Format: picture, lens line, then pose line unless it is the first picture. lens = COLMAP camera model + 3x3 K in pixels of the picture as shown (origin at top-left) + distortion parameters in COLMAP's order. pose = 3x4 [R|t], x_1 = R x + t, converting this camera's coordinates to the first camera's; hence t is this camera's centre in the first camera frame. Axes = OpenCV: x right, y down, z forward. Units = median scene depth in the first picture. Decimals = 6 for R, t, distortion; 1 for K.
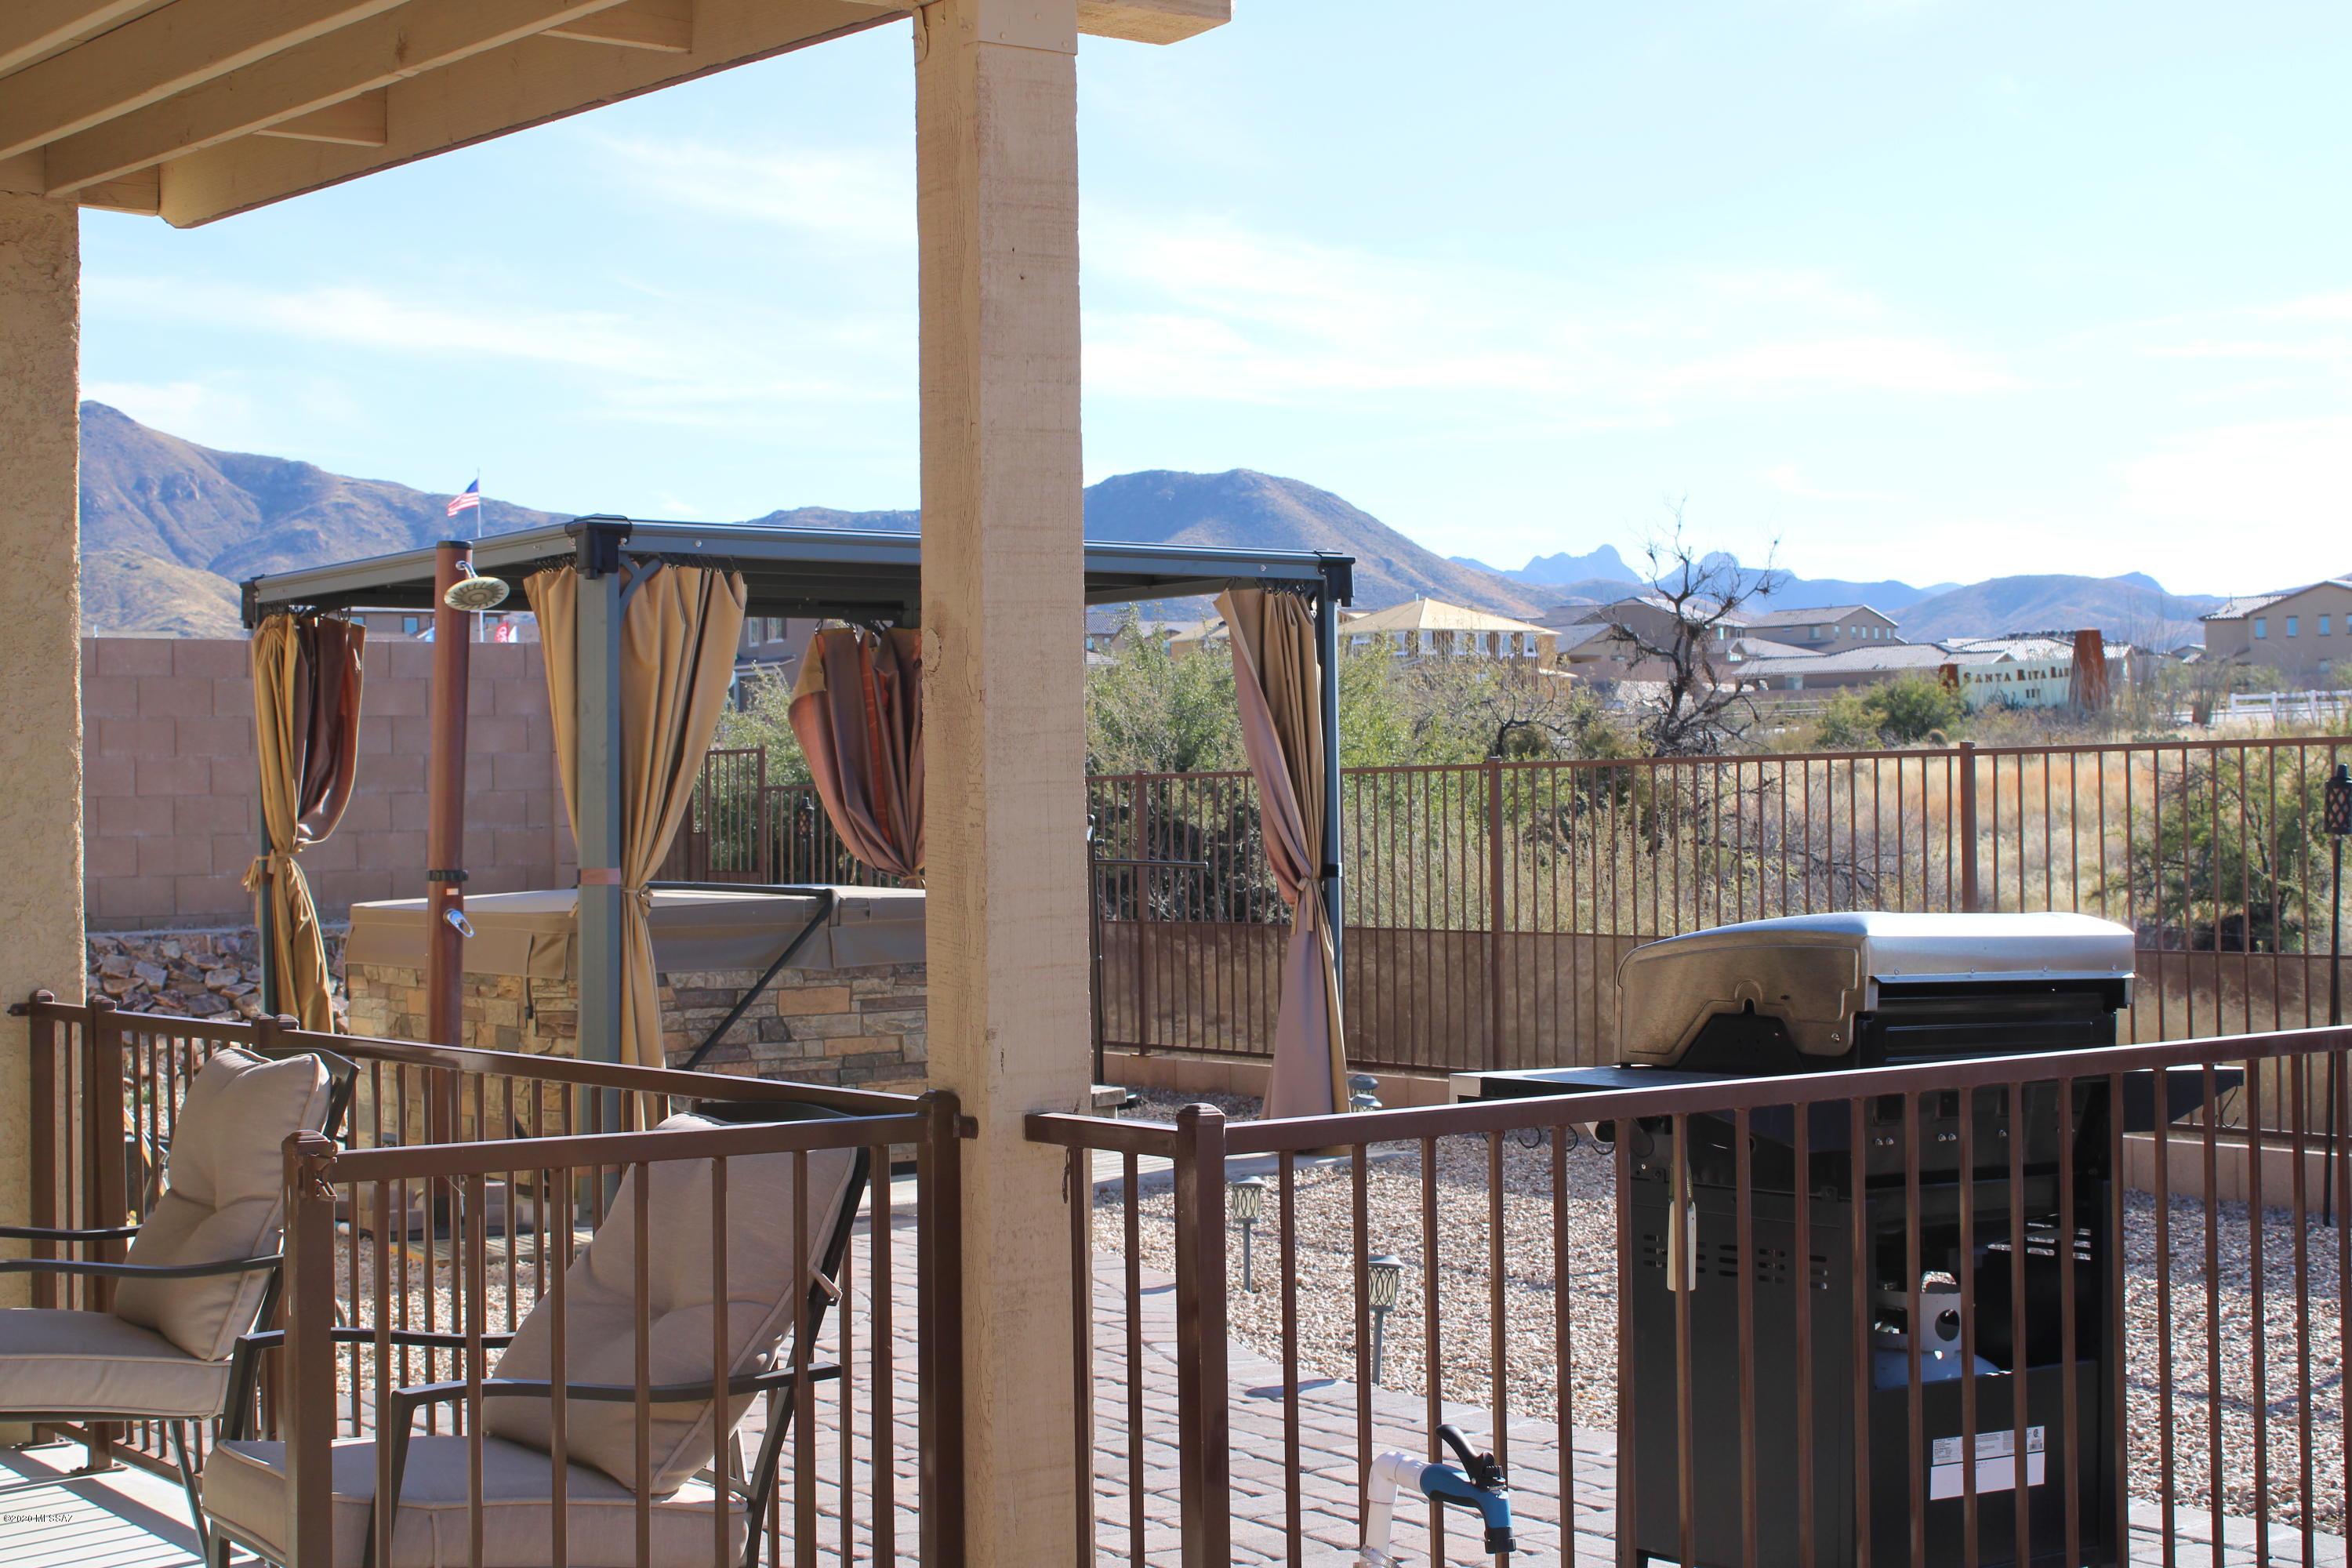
lens RADIAL K [[3418.9, 0, 1176.0], [0, 3418.9, 784.0], [0, 0, 1]] dist [-0.035590, -0.062499]
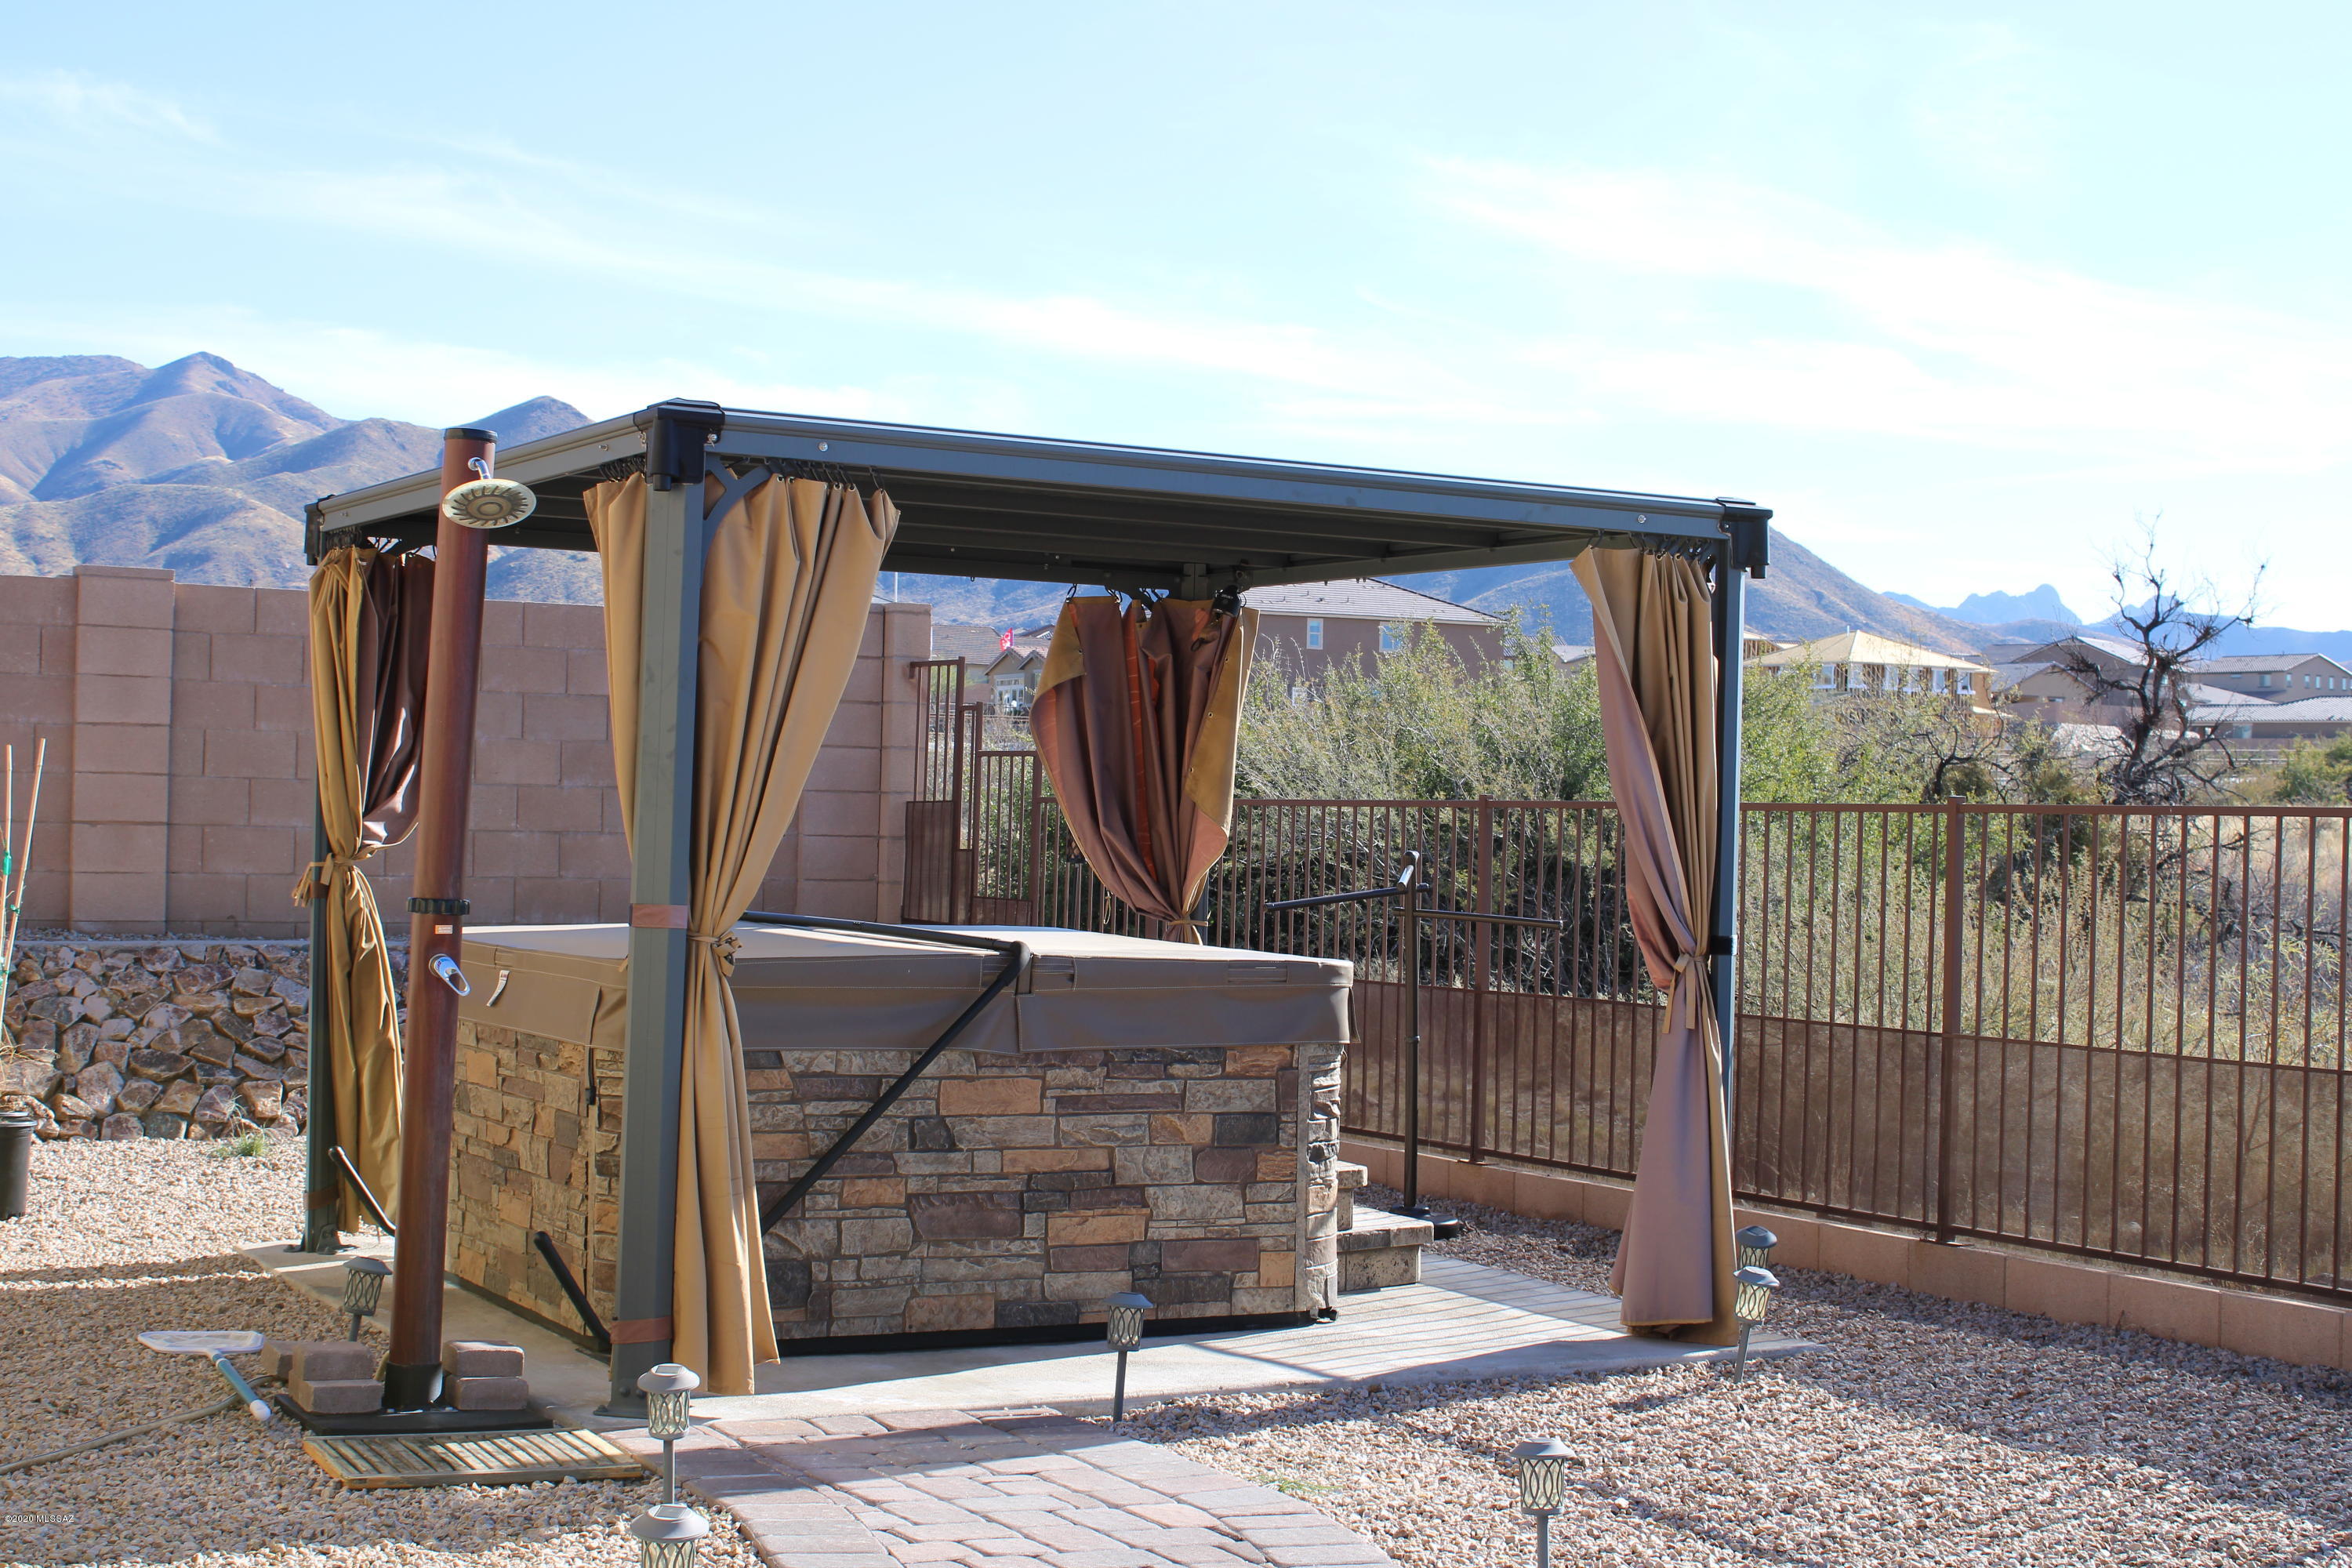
lens RADIAL K [[3418.9, 0, 1176.0], [0, 3418.9, 784.0], [0, 0, 1]] dist [-0.035590, -0.062499]
pose [[0.991788, 0.039123, -0.121762, 0.015454], [-0.039793, 0.999203, -0.003079, -0.001520], [0.121544, 0.007899, 0.992555, 0.241034]]
